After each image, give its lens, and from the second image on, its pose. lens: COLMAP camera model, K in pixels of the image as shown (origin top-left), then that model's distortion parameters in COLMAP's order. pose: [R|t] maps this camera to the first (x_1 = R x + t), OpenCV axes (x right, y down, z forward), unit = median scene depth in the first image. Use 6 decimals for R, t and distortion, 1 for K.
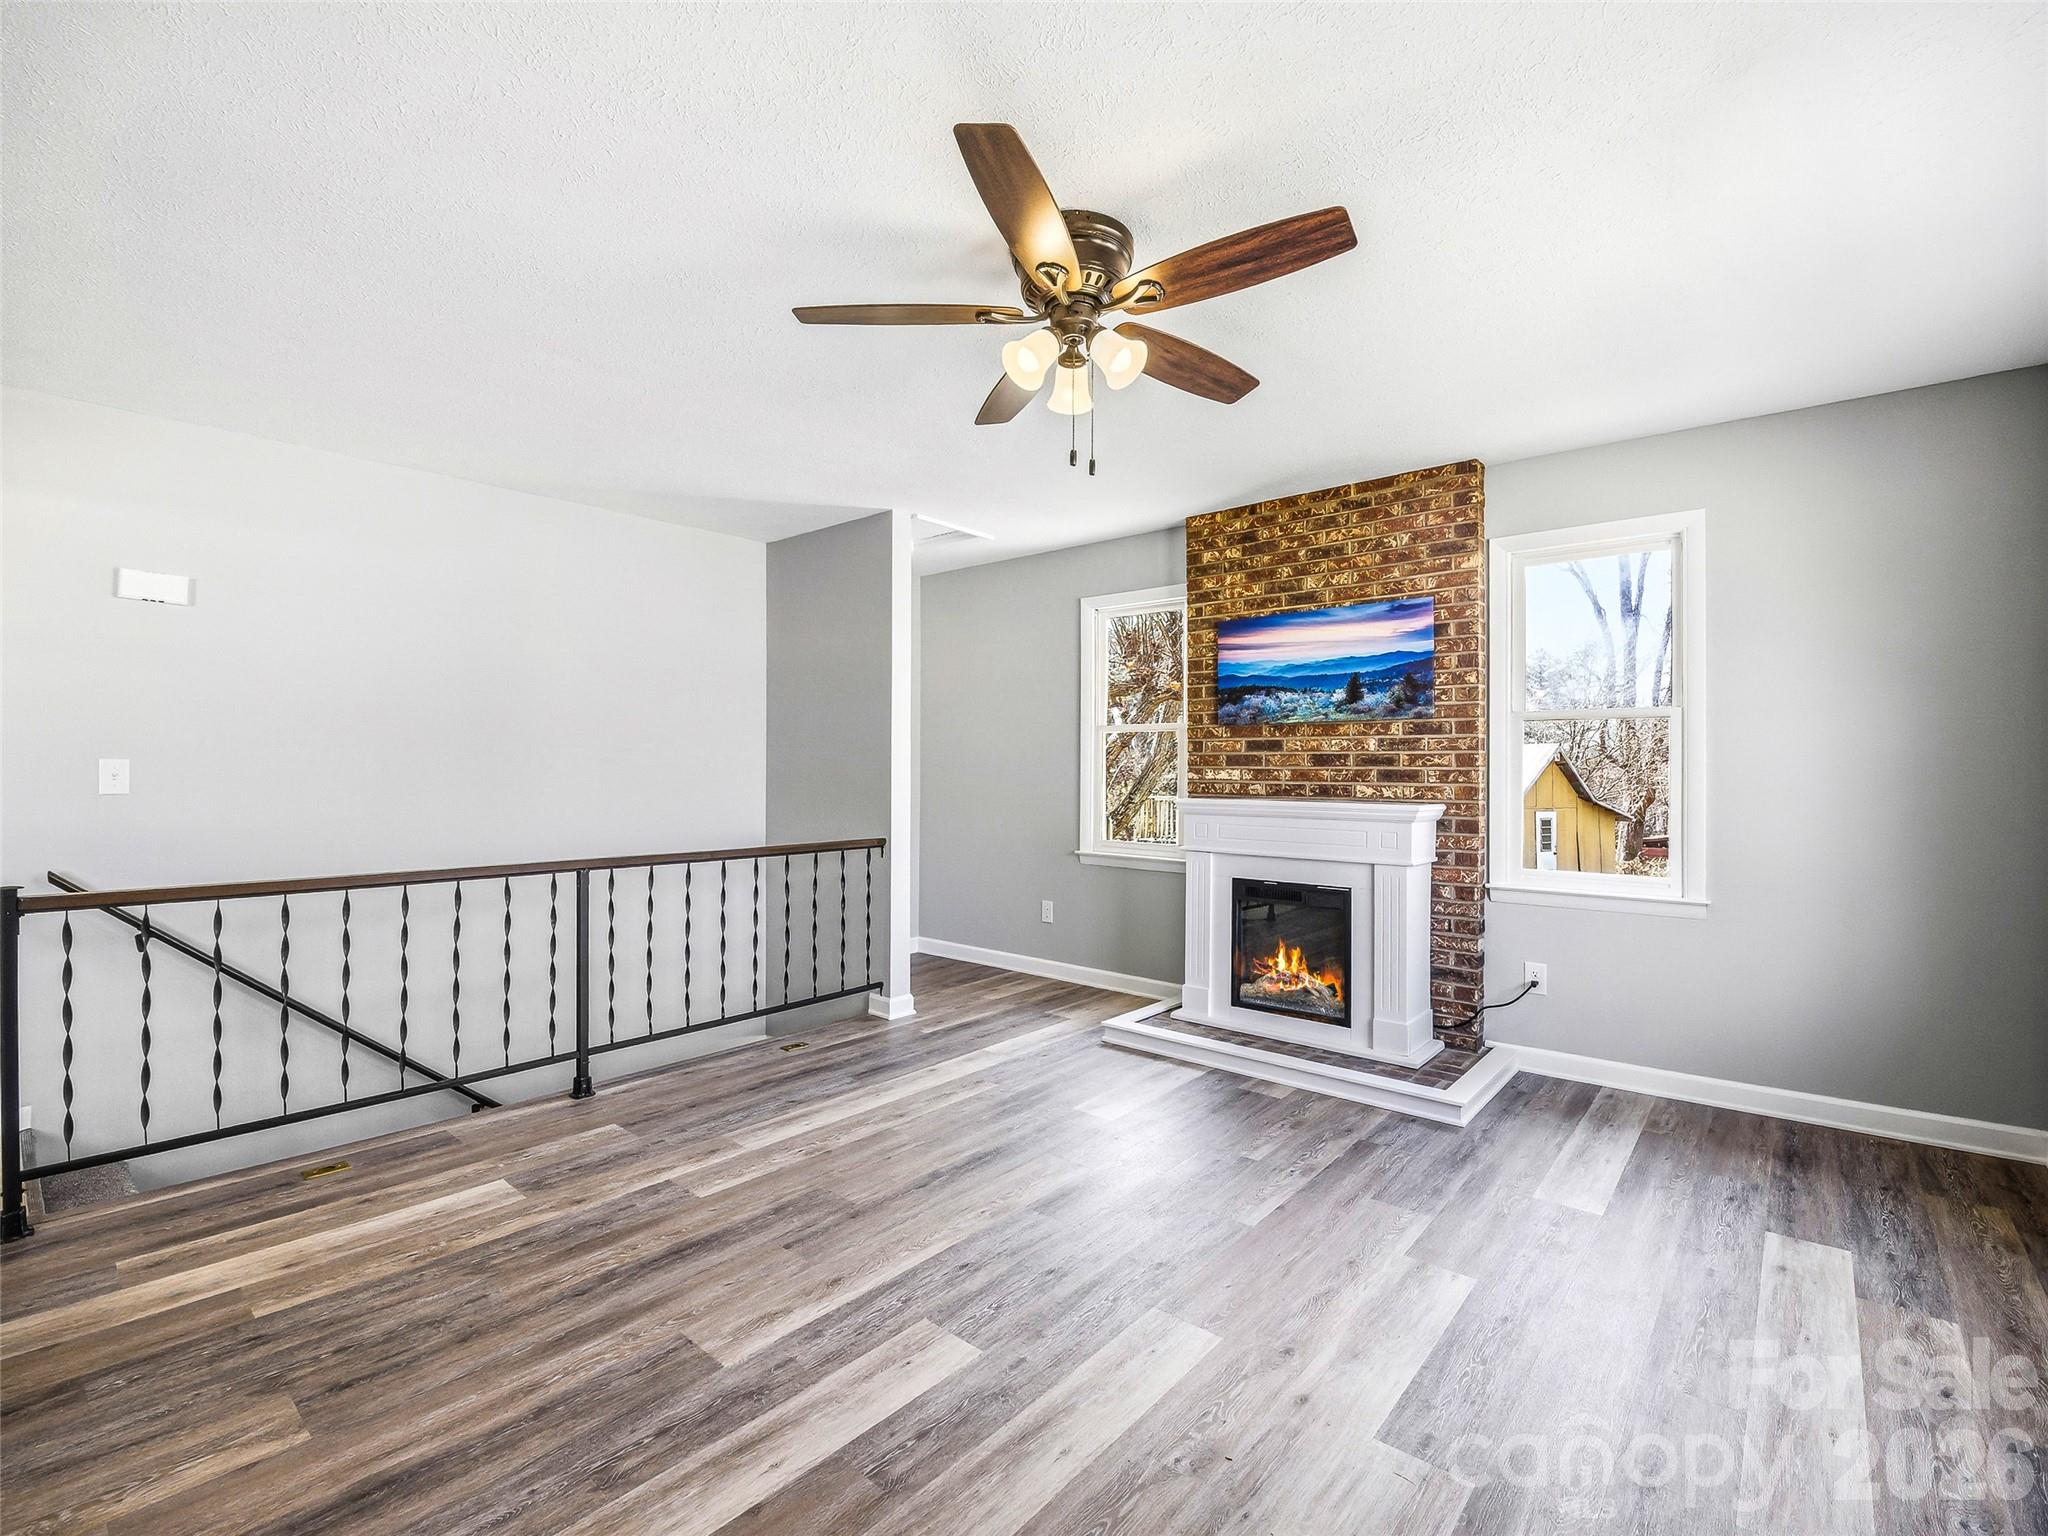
lens RADIAL K [[861.5, 0, 1023.5], [0, 861.5, 768.0], [0, 0, 1]] dist [-0.004204, -0.001965]
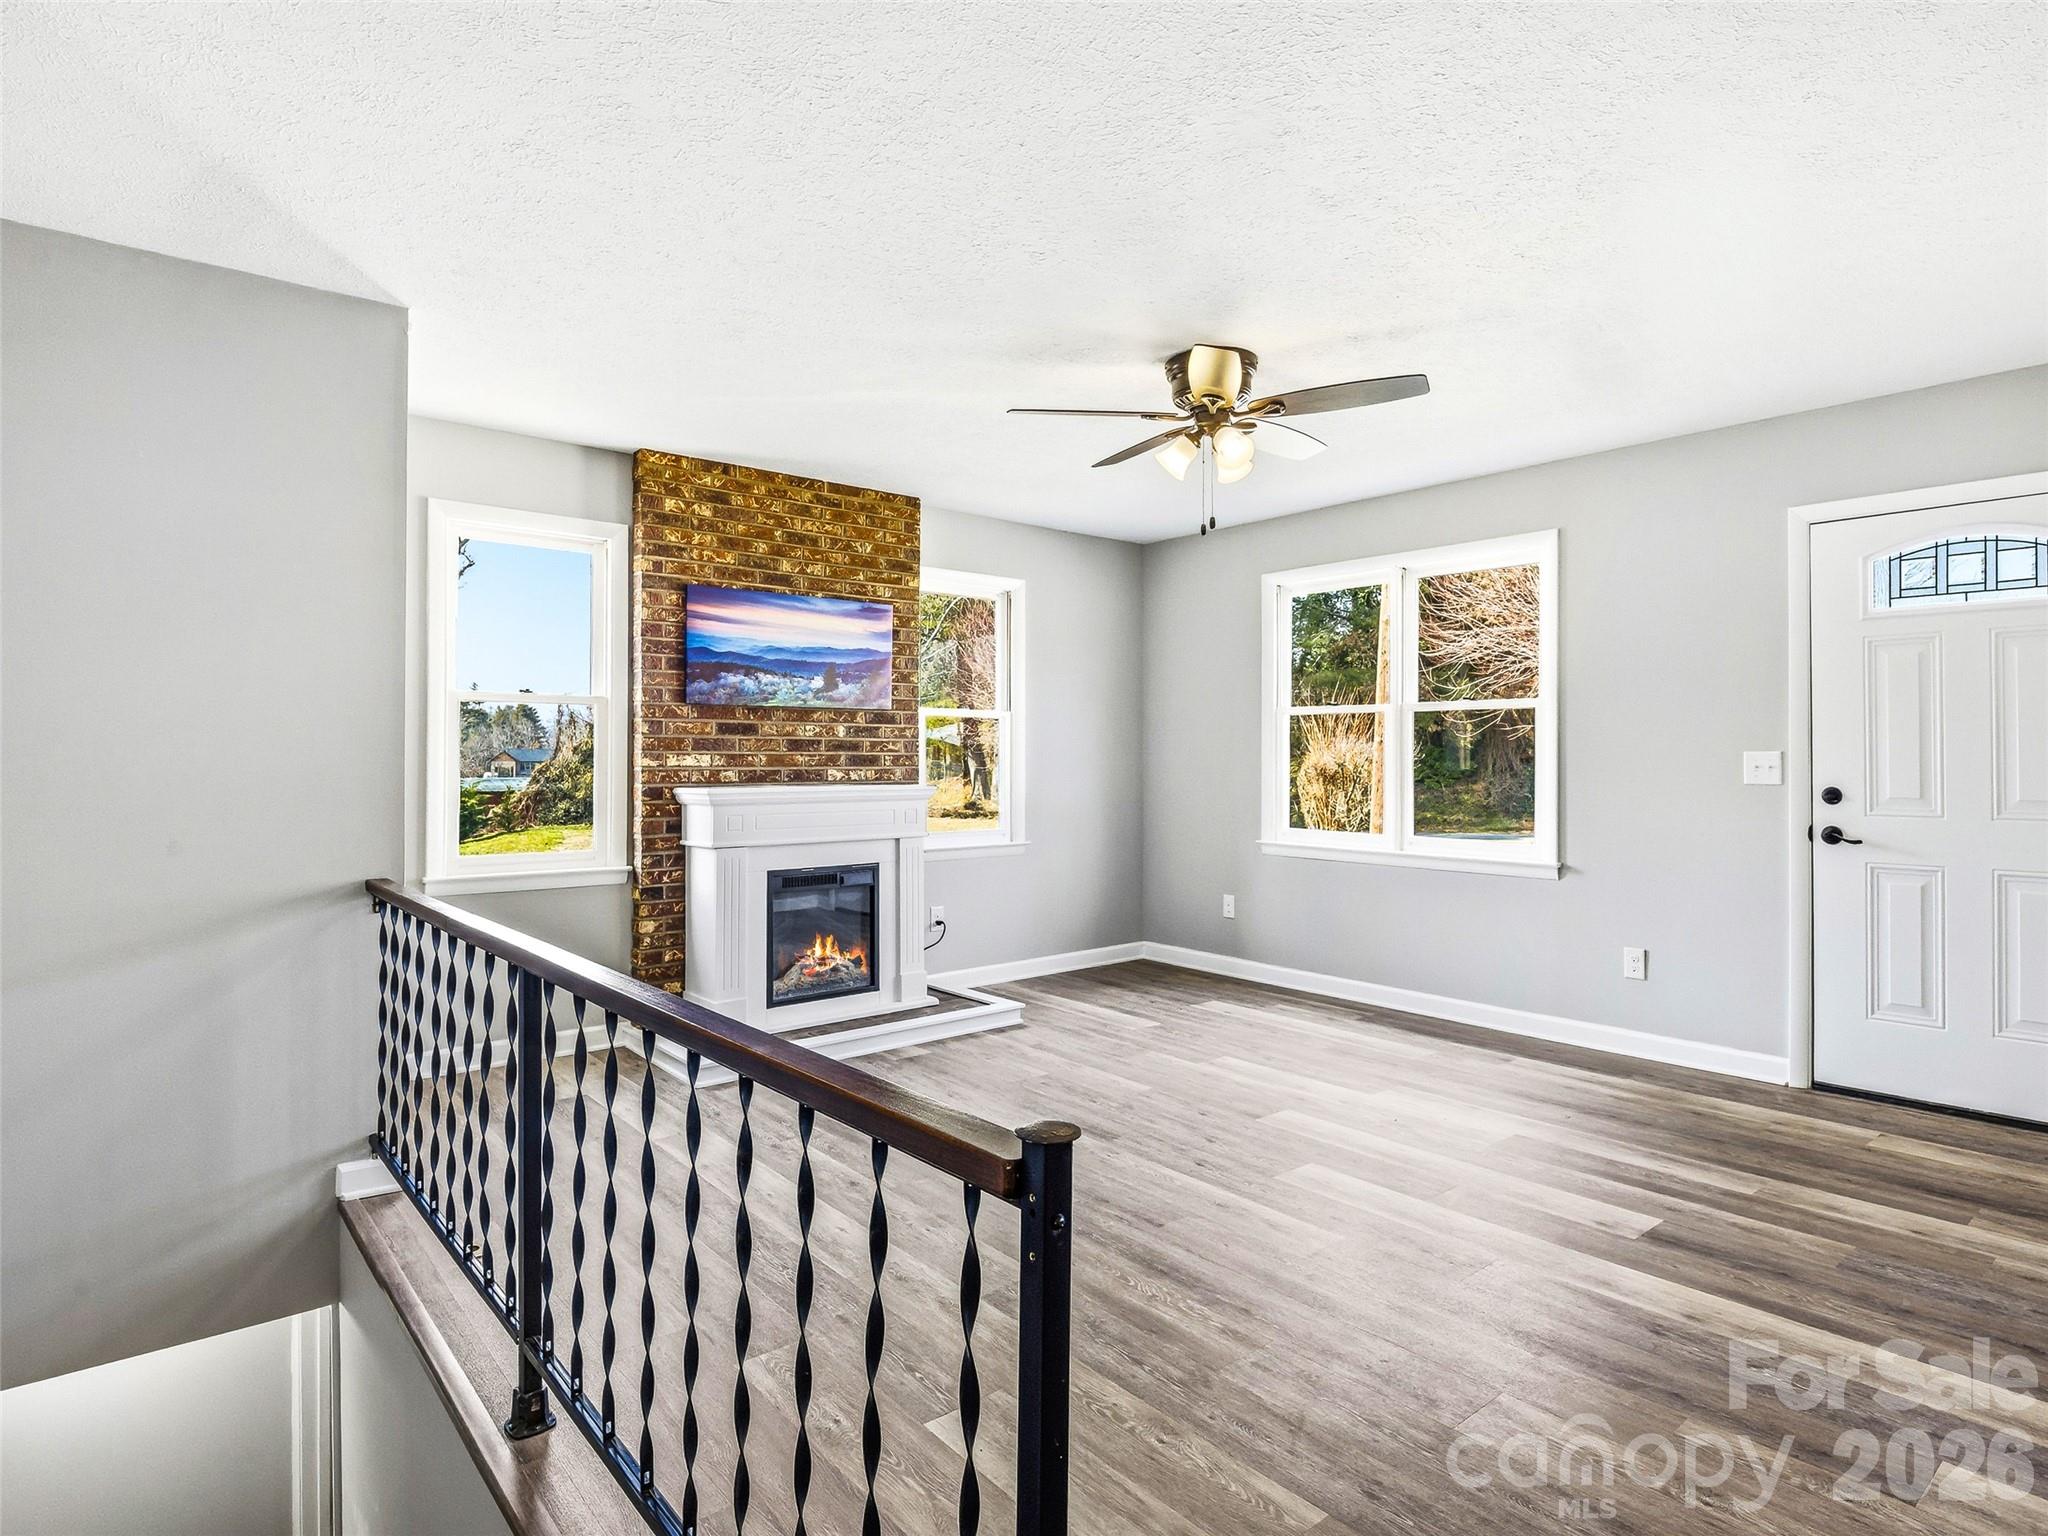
lens RADIAL K [[1066.2, 0, 1026.9], [0, 1066.2, 759.0], [0, 0, 1]] dist [0.005521, 0.000097]
pose [[0.221426, -0.002816, 0.975173, -0.805730], [-0.000113, 0.999996, 0.002913, 0.003358], [-0.975177, -0.000755, 0.221424, 0.461695]]
